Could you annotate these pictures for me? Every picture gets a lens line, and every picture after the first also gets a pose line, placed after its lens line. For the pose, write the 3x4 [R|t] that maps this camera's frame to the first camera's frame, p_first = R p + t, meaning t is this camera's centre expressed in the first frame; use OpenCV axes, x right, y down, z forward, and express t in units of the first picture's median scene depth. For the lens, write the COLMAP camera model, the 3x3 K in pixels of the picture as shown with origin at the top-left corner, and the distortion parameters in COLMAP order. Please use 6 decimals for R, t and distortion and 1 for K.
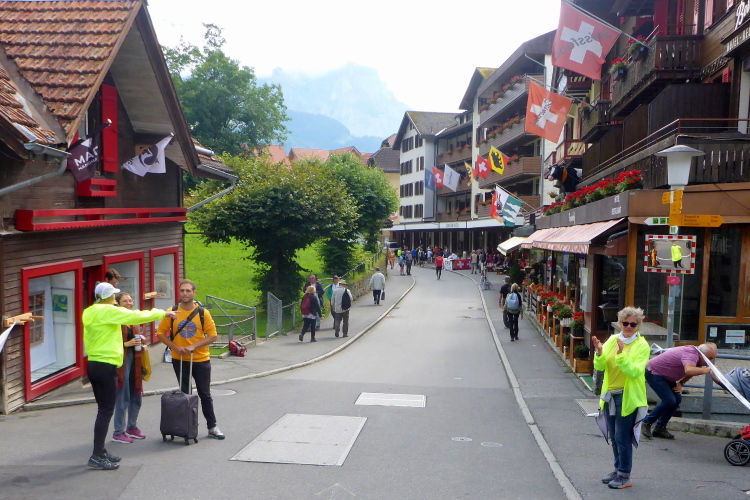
lens RADIAL K [[604.5, 0, 375.1], [0, 604.5, 250.3], [0, 0, 1]] dist [0.000401, -0.000005]
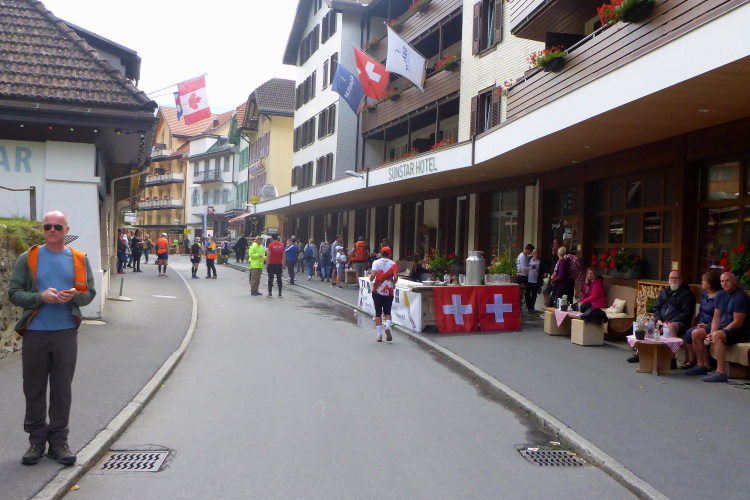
lens RADIAL K [[604.5, 0, 375.0], [0, 604.5, 250.4], [0, 0, 1]] dist [0.000401, -0.000005]
pose [[0.992215, 0.027106, 0.121550, 0.055298], [-0.025497, 0.999566, -0.014773, 0.003764], [-0.121898, 0.011559, 0.992475, 0.526045]]
